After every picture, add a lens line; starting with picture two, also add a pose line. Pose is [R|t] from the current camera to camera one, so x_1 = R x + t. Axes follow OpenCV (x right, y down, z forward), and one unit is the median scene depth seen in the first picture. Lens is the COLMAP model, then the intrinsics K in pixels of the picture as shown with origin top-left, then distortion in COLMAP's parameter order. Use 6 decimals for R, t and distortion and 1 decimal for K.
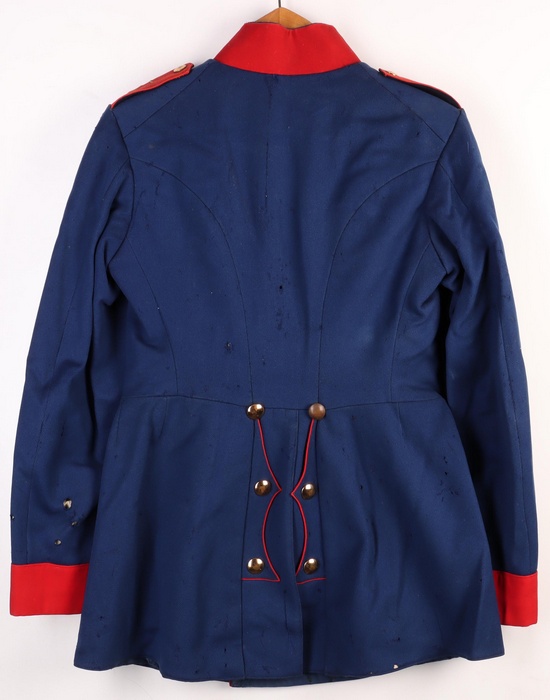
lens RADIAL K [[800.1, 0, 302.0], [0, 800.1, 349.8], [0, 0, 1]] dist [-0.097776, -0.001265]
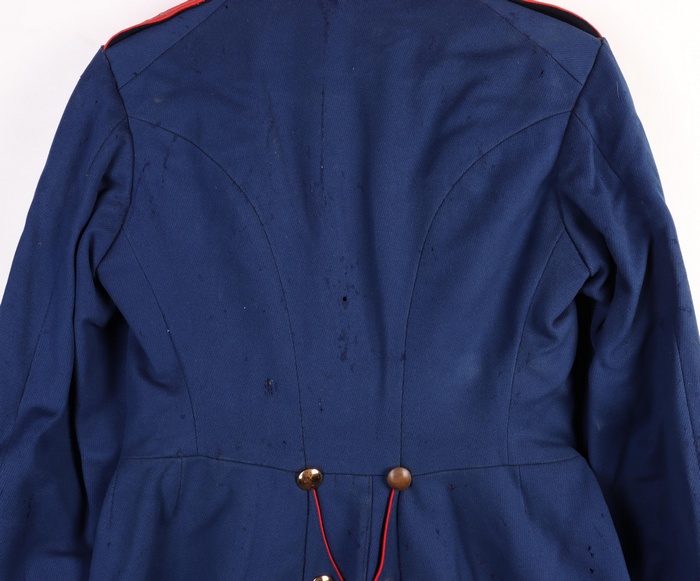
lens RADIAL K [[734.7, 0, 350.0], [0, 734.7, 290.5], [0, 0, 1]] dist [-0.106481, -0.002033]
pose [[0.999427, -0.011629, -0.031791, -0.001619], [0.009091, 0.996846, -0.078839, -0.036000], [0.032607, 0.078505, 0.996380, 0.375394]]
